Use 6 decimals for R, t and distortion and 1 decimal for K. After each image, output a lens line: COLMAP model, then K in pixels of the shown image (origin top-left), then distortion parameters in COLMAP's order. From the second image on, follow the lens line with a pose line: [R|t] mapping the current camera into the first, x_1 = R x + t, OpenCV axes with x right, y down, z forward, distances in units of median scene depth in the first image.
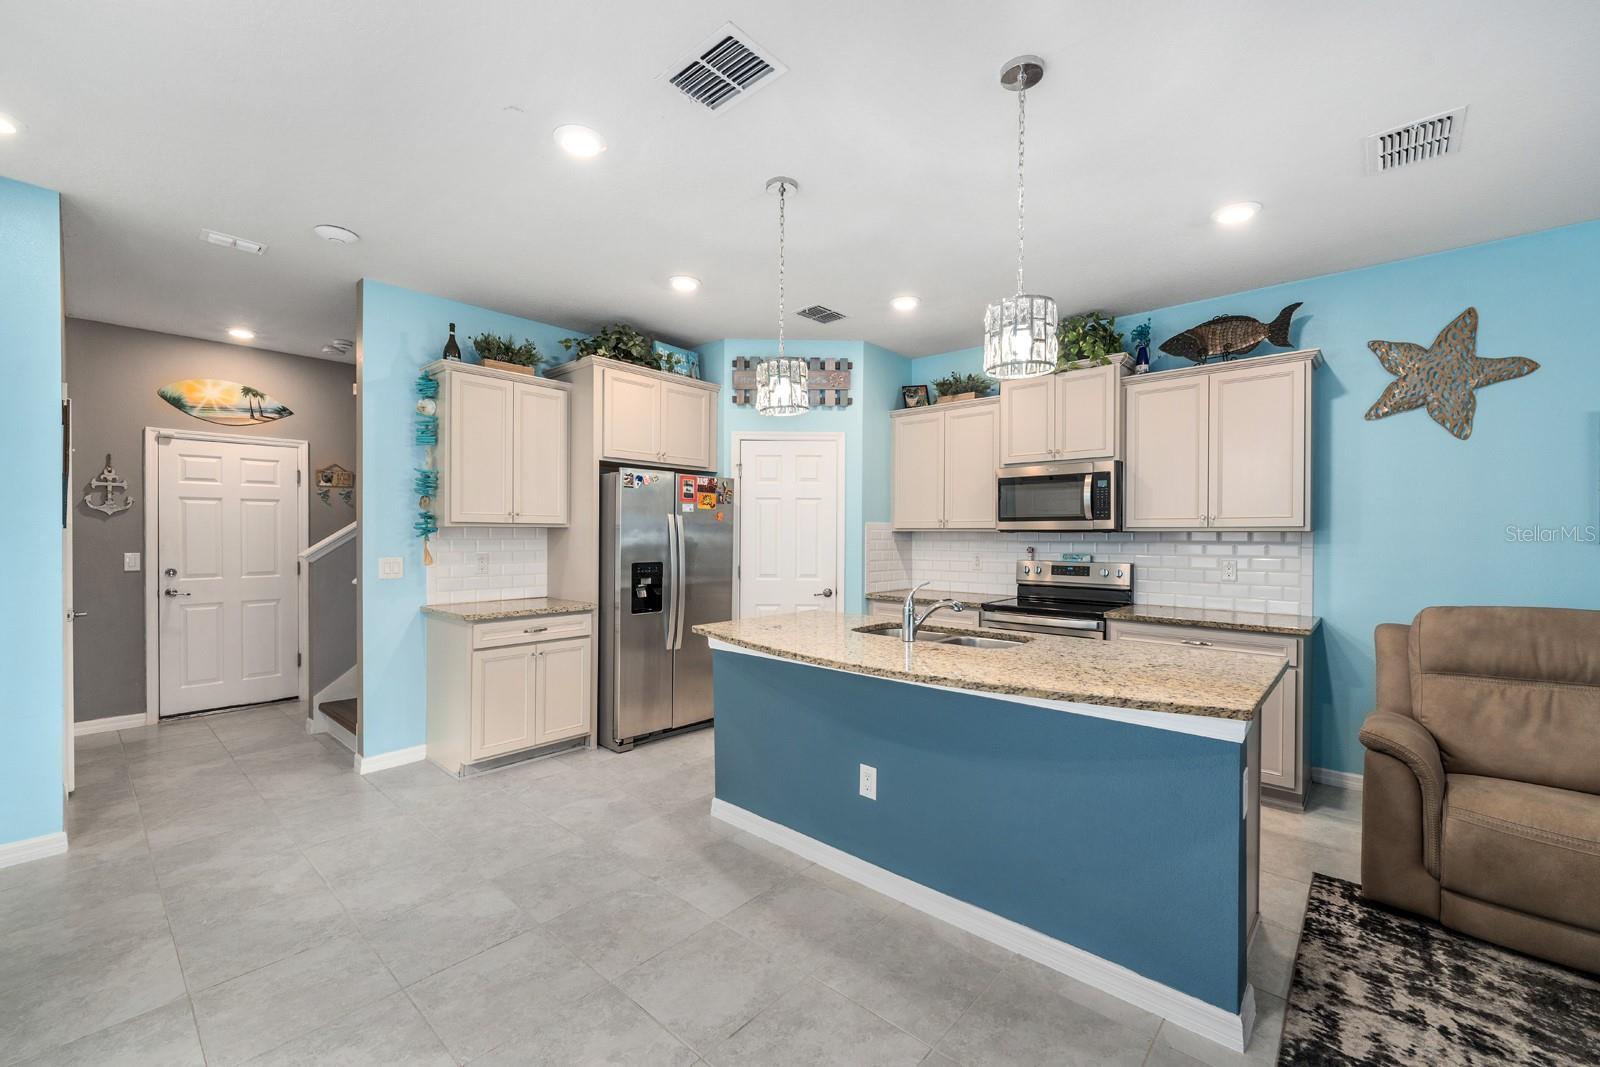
lens RADIAL K [[650.2, 0, 762.5], [0, 650.2, 537.0], [0, 0, 1]] dist [0.004775, -0.001587]
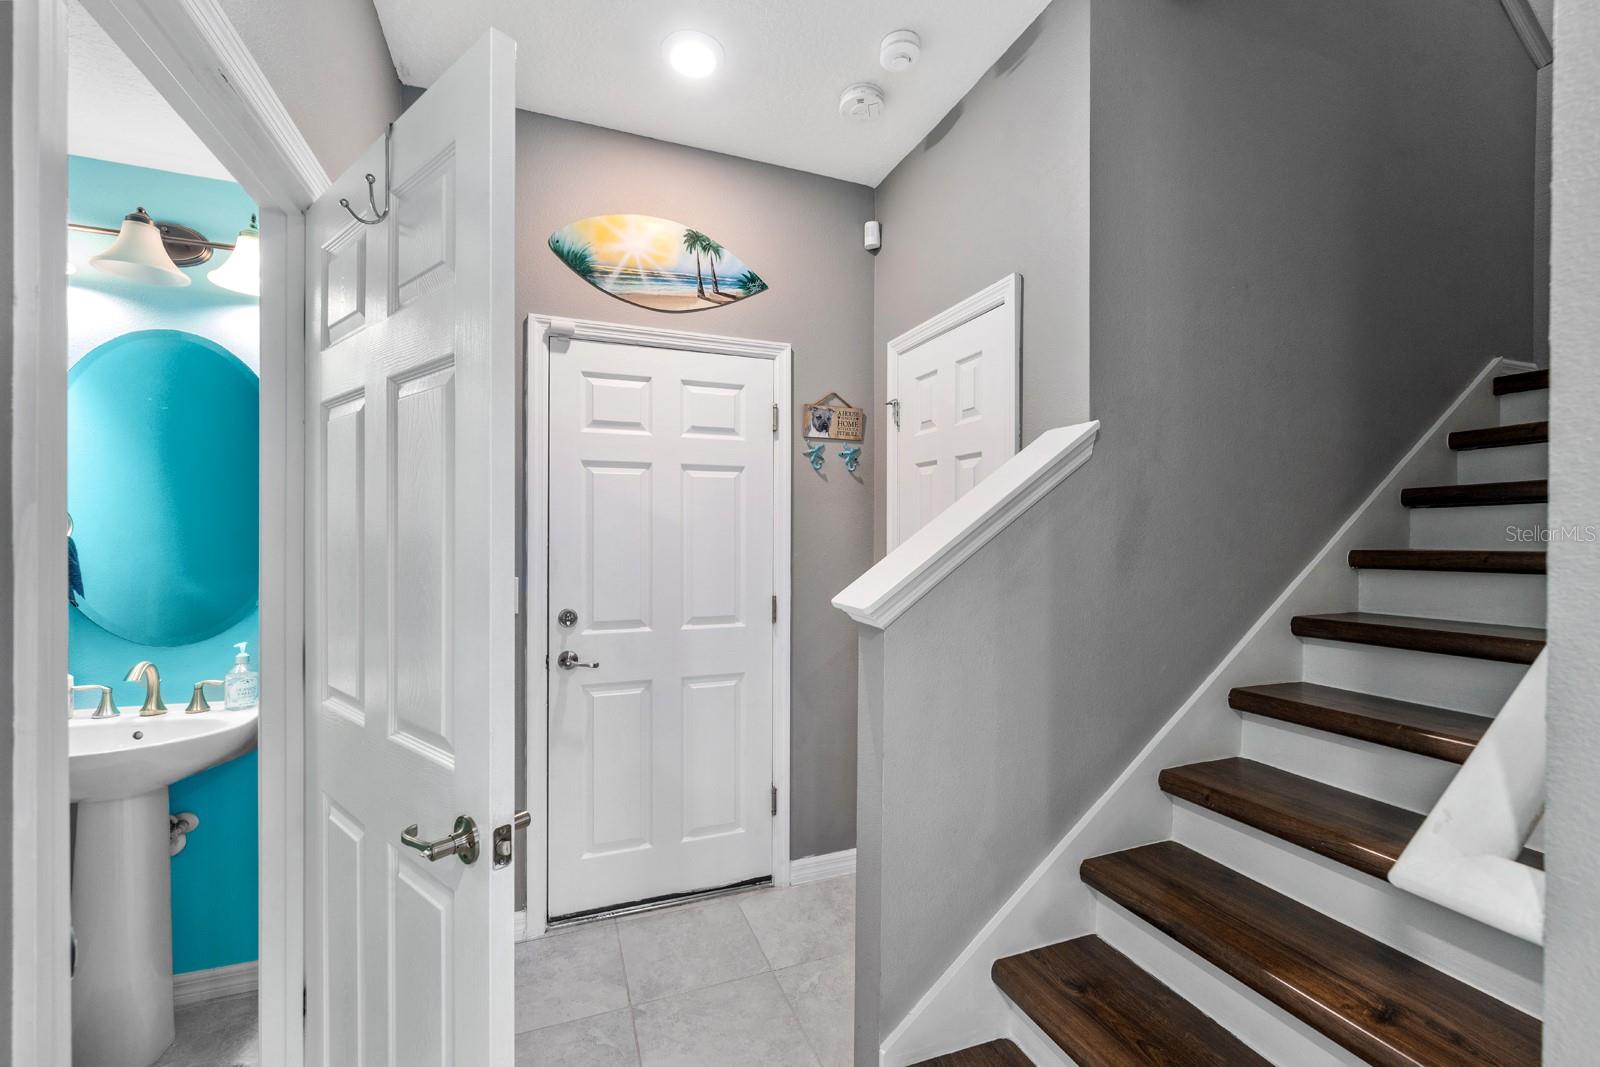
lens RADIAL K [[650.2, 0, 769.3], [0, 650.2, 536.4], [0, 0, 1]] dist [0.004775, -0.001587]
pose [[0.894608, 0.001929, -0.446847, -0.527859], [-0.004252, 0.999982, -0.004197, -0.004179], [0.446831, 0.005655, 0.894601, 0.599947]]
